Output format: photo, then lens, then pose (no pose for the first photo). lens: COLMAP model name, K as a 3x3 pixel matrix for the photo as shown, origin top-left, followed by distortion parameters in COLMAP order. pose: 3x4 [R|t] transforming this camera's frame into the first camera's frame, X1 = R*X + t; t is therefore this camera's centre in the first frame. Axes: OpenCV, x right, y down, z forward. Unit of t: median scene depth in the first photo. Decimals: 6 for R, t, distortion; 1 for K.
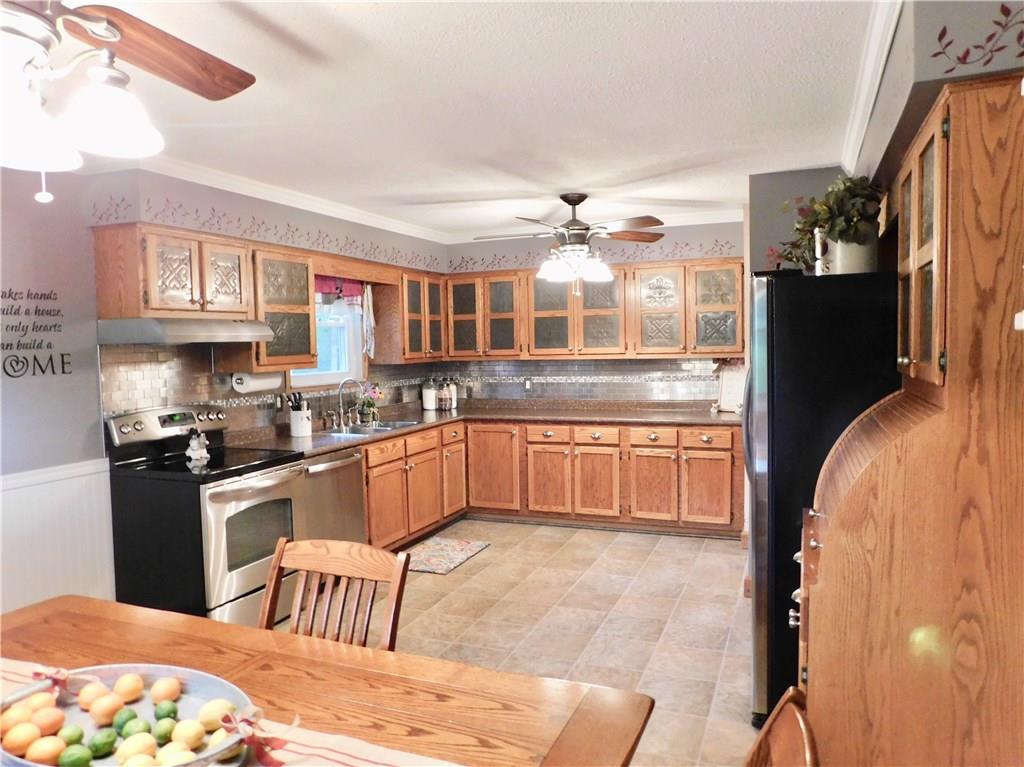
lens RADIAL K [[724.5, 0, 512.0], [0, 724.5, 383.5], [0, 0, 1]] dist [-0.047549, 0.003281]
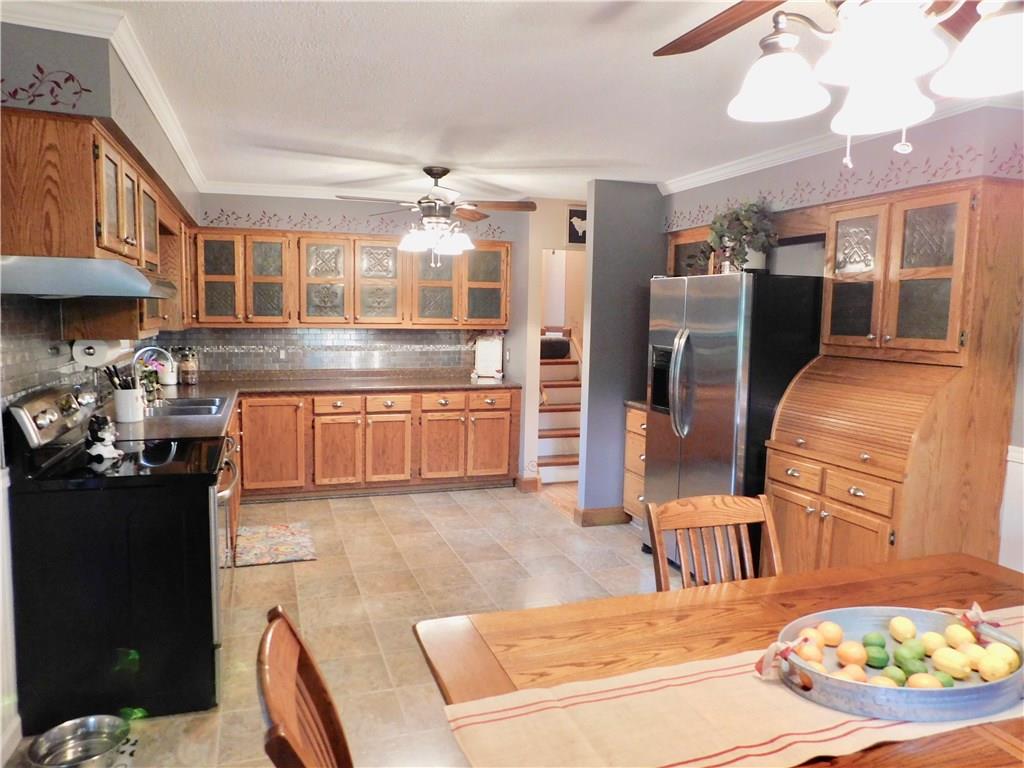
lens RADIAL K [[703.9, 0, 512.0], [0, 703.9, 384.0], [0, 0, 1]] dist [-0.078391, 0.069466]
pose [[0.752735, -0.032753, 0.657508, -0.407509], [0.003568, 0.998950, 0.045677, -0.000226], [-0.658314, -0.032037, 0.752061, 0.142820]]
